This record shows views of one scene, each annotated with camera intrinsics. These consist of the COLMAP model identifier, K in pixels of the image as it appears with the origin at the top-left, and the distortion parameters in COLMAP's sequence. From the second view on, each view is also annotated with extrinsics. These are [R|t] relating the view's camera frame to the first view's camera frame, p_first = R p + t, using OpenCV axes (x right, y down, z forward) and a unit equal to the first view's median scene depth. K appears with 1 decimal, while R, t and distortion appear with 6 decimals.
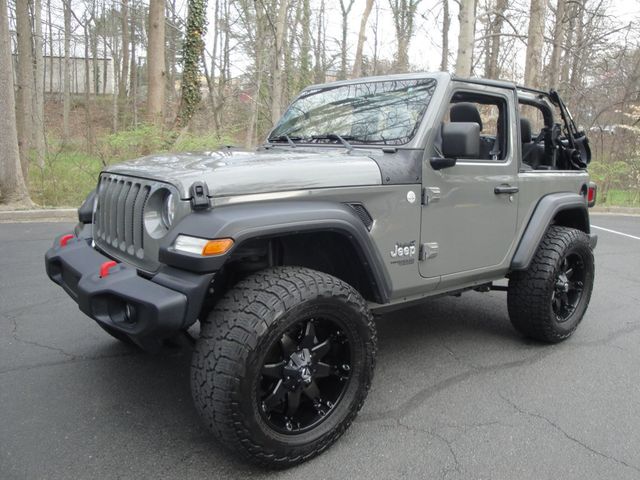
lens RADIAL K [[518.0, 0, 322.0], [0, 518.0, 230.0], [0, 0, 1]] dist [-0.144892, 0.093402]
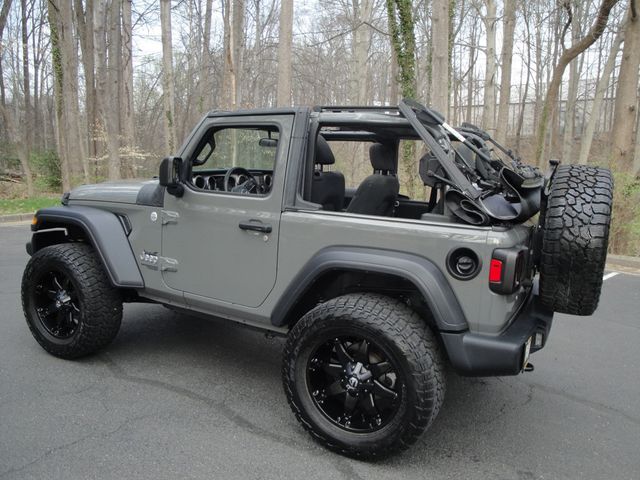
lens RADIAL K [[518.0, 0, 320.2], [0, 518.0, 235.4], [0, 0, 1]] dist [-0.144892, 0.093402]
pose [[0.396020, 0.119055, -0.910491, 1.416859], [-0.182955, 0.981909, 0.048817, -0.147641], [0.899831, 0.147246, 0.410637, 0.826211]]
